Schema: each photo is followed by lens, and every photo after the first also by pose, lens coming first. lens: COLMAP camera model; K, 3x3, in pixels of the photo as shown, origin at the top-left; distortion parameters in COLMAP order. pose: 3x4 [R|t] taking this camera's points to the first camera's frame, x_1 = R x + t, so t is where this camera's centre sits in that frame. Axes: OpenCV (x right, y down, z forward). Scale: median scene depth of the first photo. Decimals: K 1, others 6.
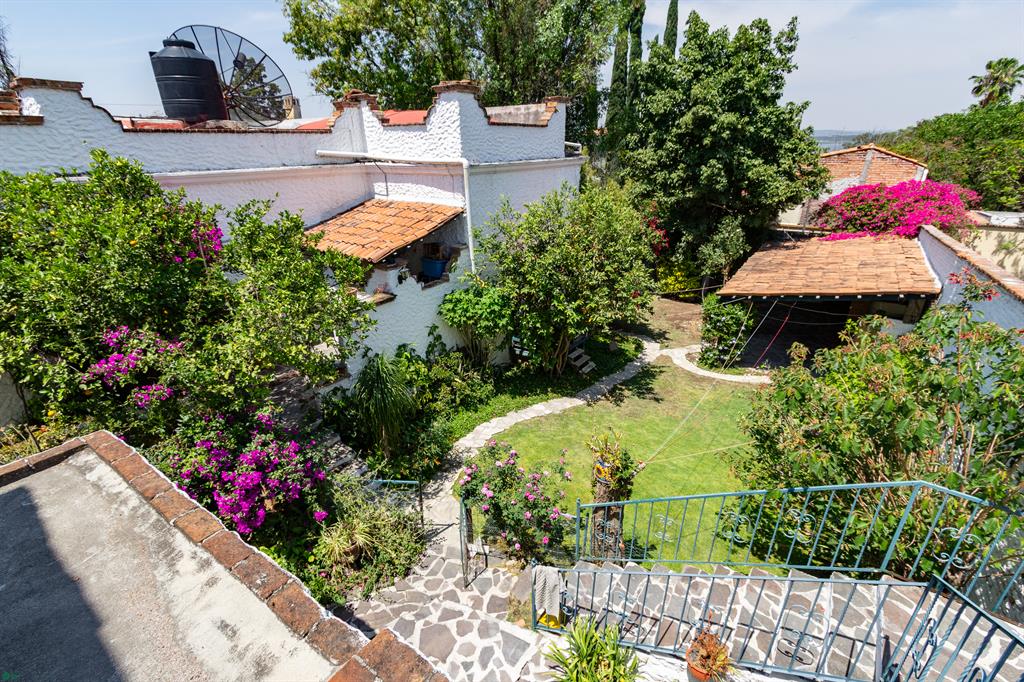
lens RADIAL K [[467.4, 0, 510.6], [0, 467.4, 342.6], [0, 0, 1]] dist [0.002612, 0.000354]
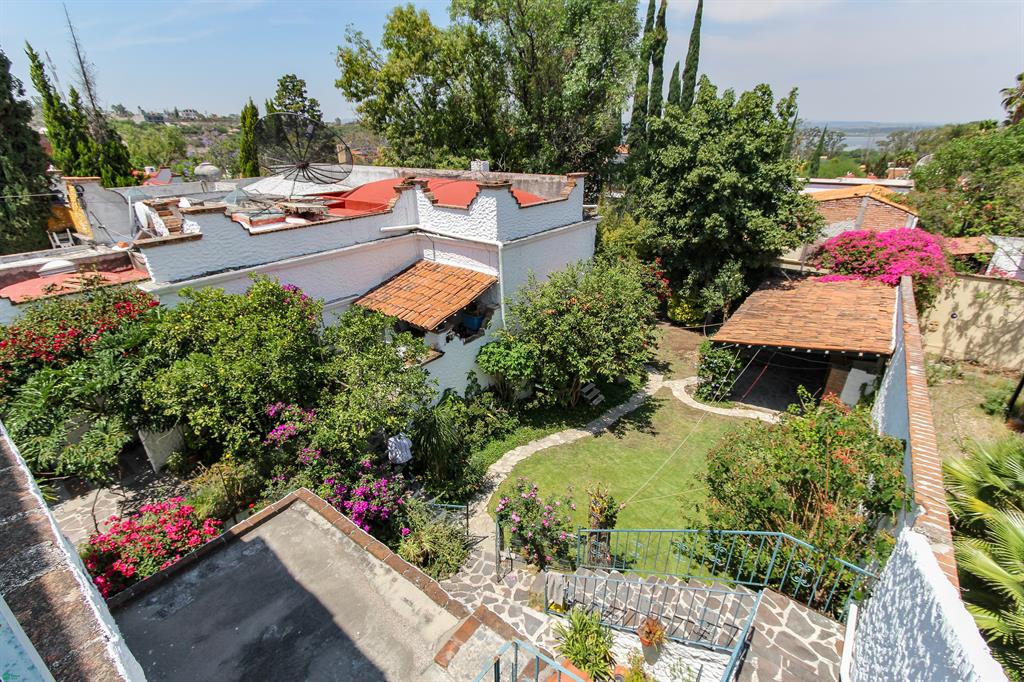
lens RADIAL K [[467.4, 0, 512.7], [0, 467.4, 343.5], [0, 0, 1]] dist [0.002612, 0.000354]
pose [[0.999025, 0.023683, -0.037258, -0.010019], [-0.023010, 0.999566, 0.018387, -0.131650], [0.037677, -0.017512, 0.999137, -0.232721]]
